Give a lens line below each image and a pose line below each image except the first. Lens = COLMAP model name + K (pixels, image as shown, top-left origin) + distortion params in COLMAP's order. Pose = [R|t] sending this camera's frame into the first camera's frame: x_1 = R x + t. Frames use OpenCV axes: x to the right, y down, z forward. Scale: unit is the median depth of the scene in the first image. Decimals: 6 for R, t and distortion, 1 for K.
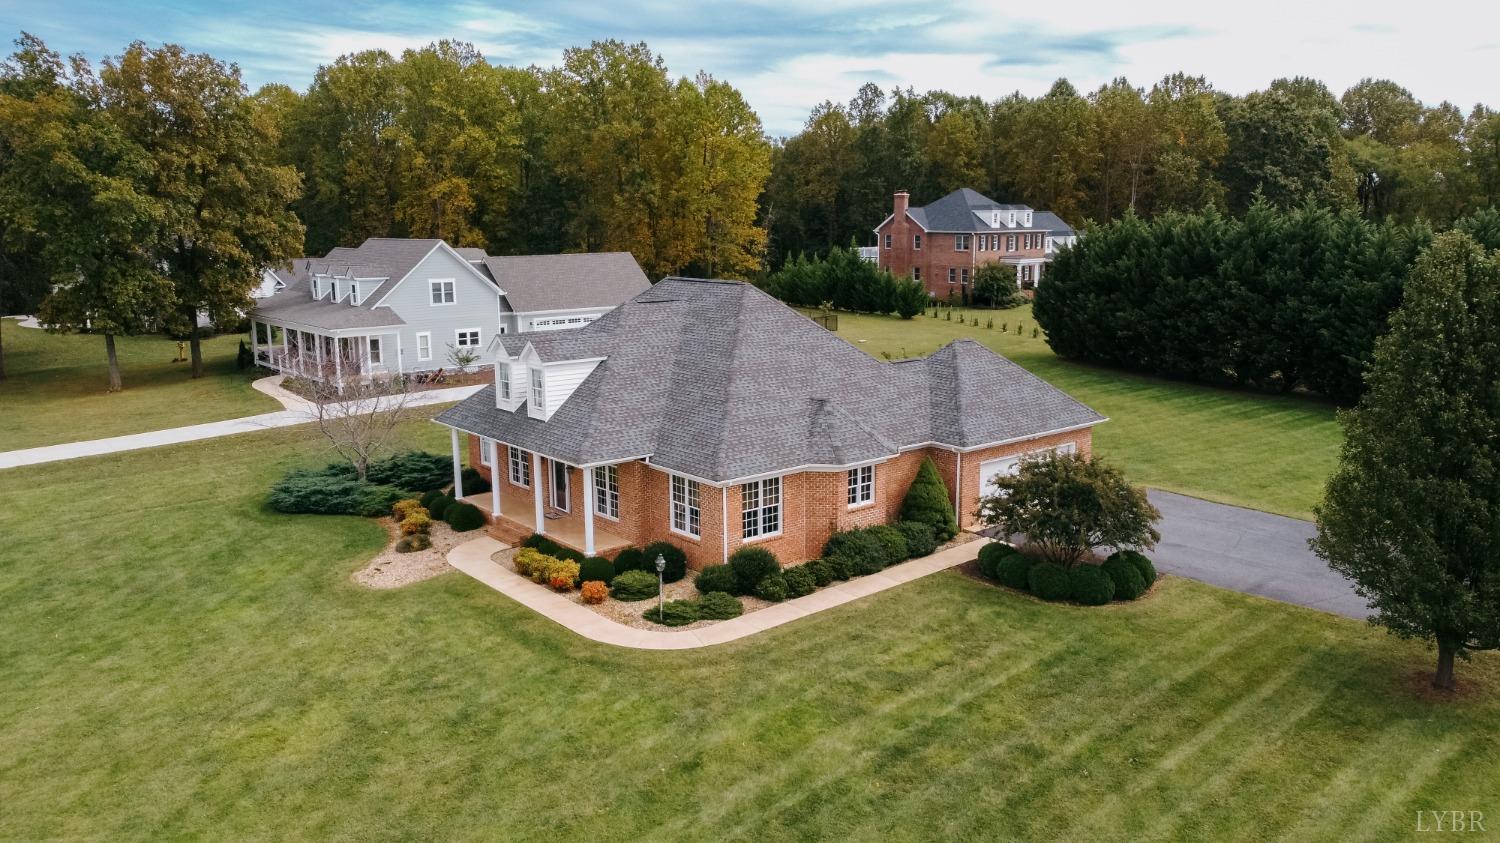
lens RADIAL K [[1138.9, 0, 750.0], [0, 1138.9, 421.5], [0, 0, 1]] dist [-0.009440, 0.055091]
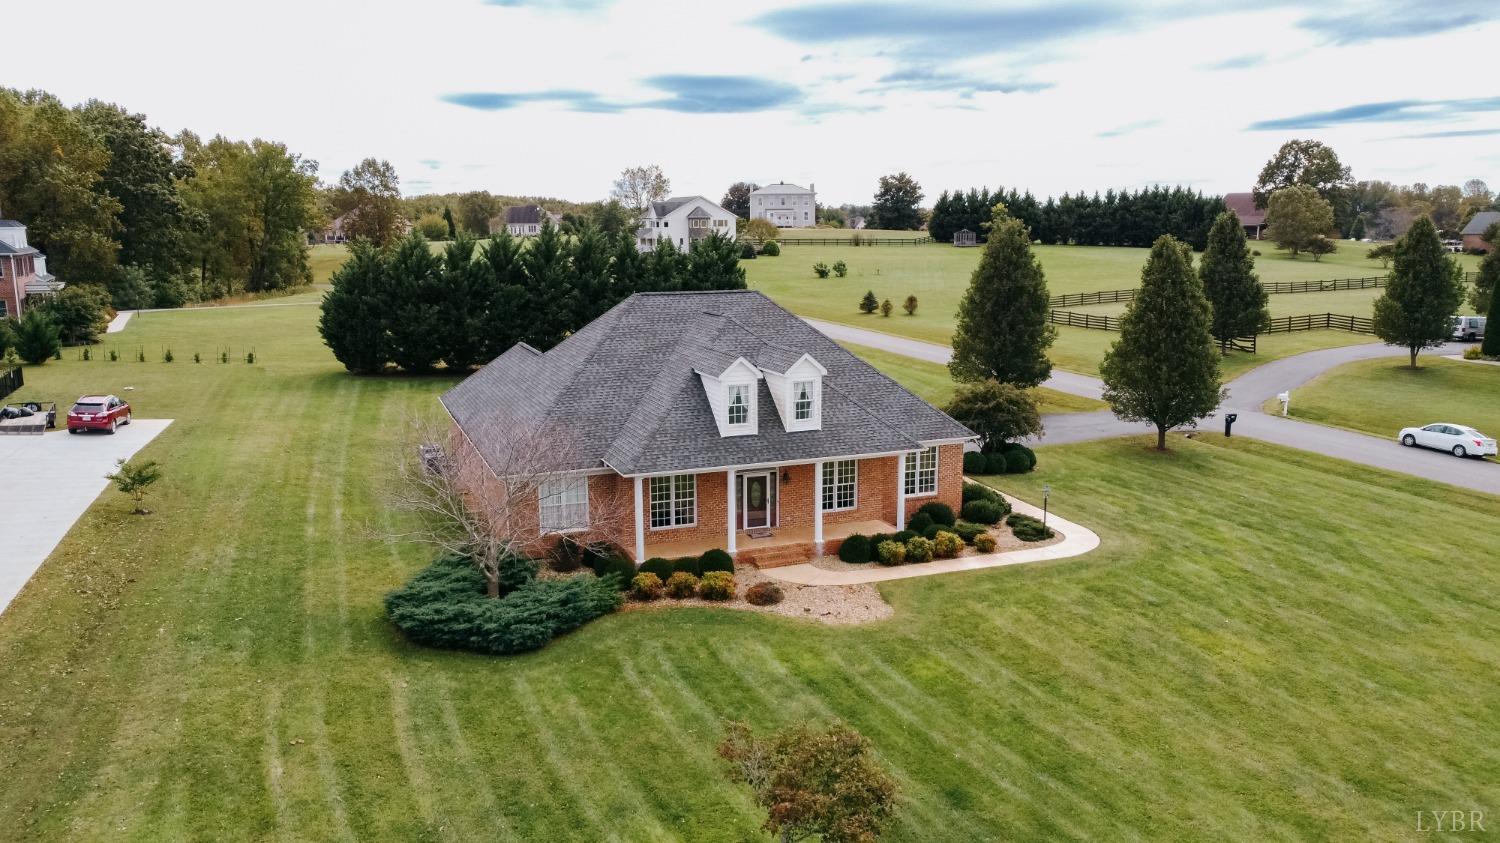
lens RADIAL K [[1138.9, 0, 750.0], [0, 1138.9, 421.5], [0, 0, 1]] dist [-0.009440, 0.055091]
pose [[0.317099, -0.157790, 0.935174, -0.667352], [0.174226, 0.978973, 0.106104, -0.073206], [-0.932252, 0.129286, 0.337922, 0.412514]]
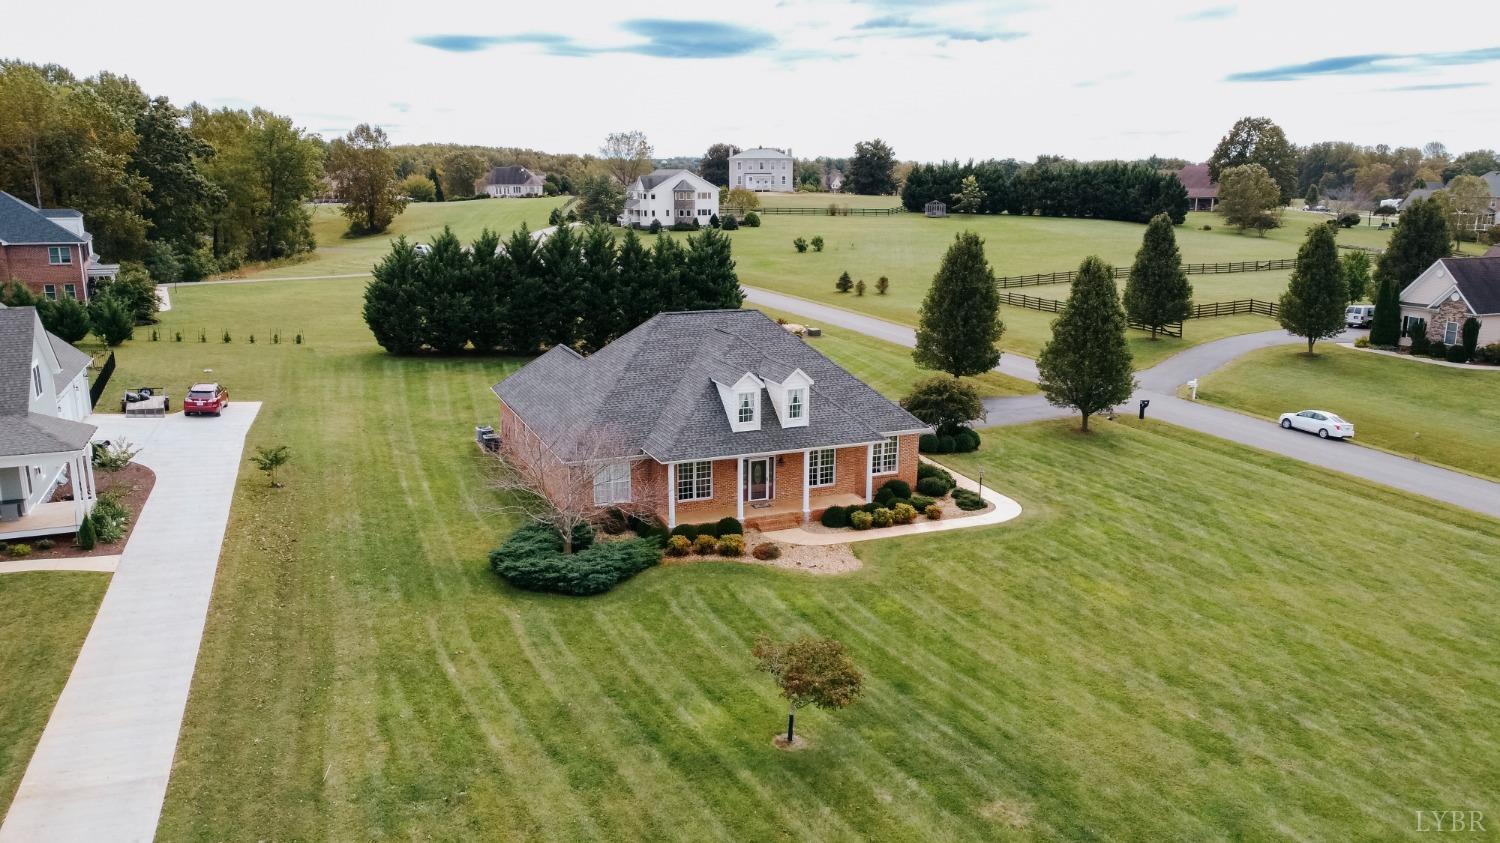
lens RADIAL K [[1138.9, 0, 750.0], [0, 1138.9, 421.5], [0, 0, 1]] dist [-0.009440, 0.055091]
pose [[0.296058, -0.197629, 0.934501, -0.836128], [0.166636, 0.974044, 0.153200, -0.127610], [-0.940522, 0.110366, 0.321306, 0.367490]]
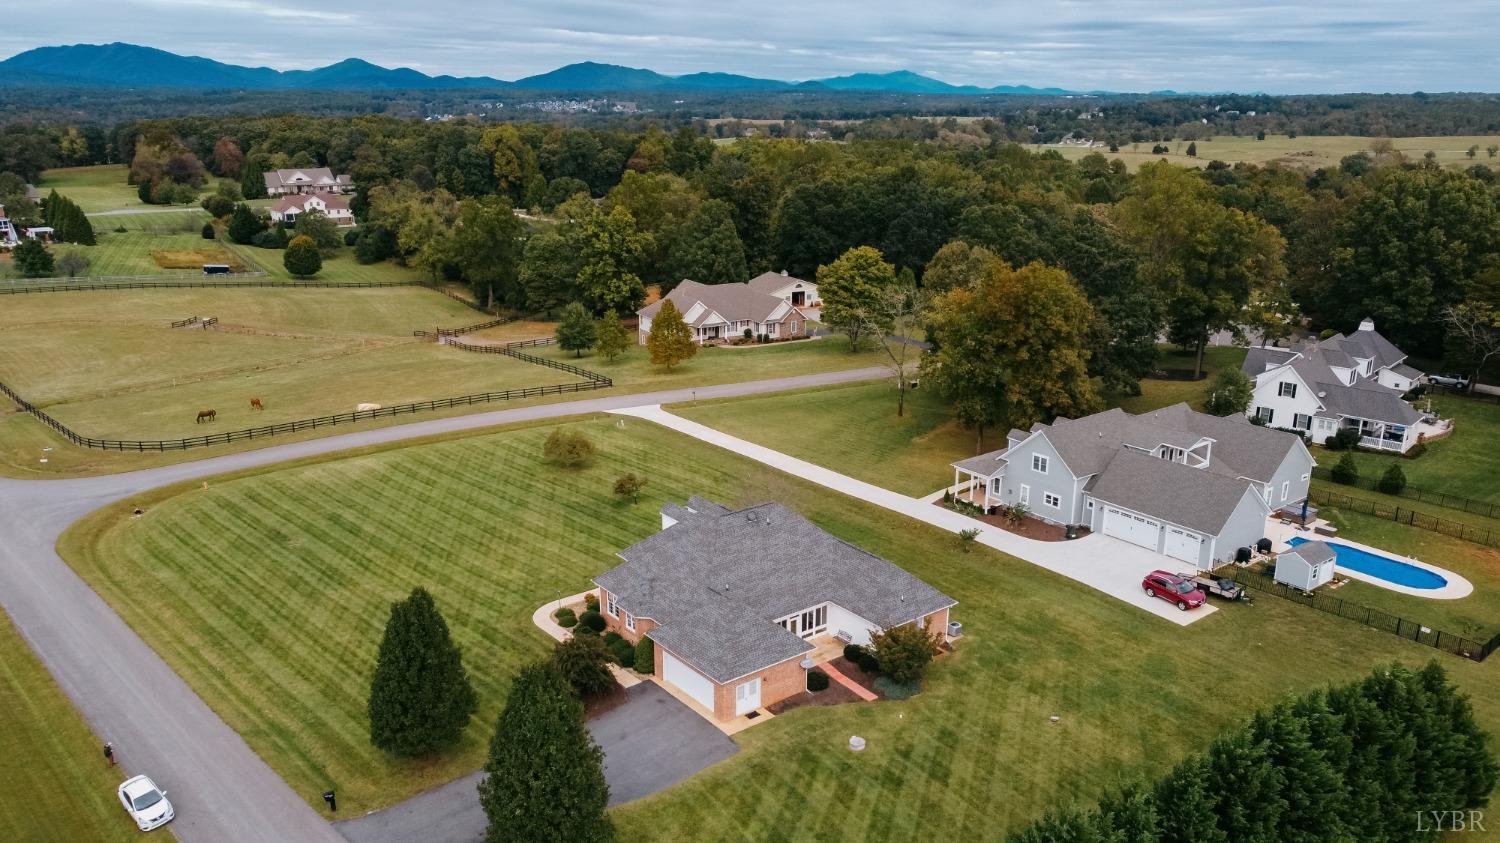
lens RADIAL K [[1138.9, 0, 750.0], [0, 1138.9, 421.5], [0, 0, 1]] dist [-0.009440, 0.055091]
pose [[-0.024405, 0.281706, -0.959190, 1.115994], [-0.181831, 0.942221, 0.281349, -0.511262], [0.983027, 0.181277, 0.028228, 0.615589]]
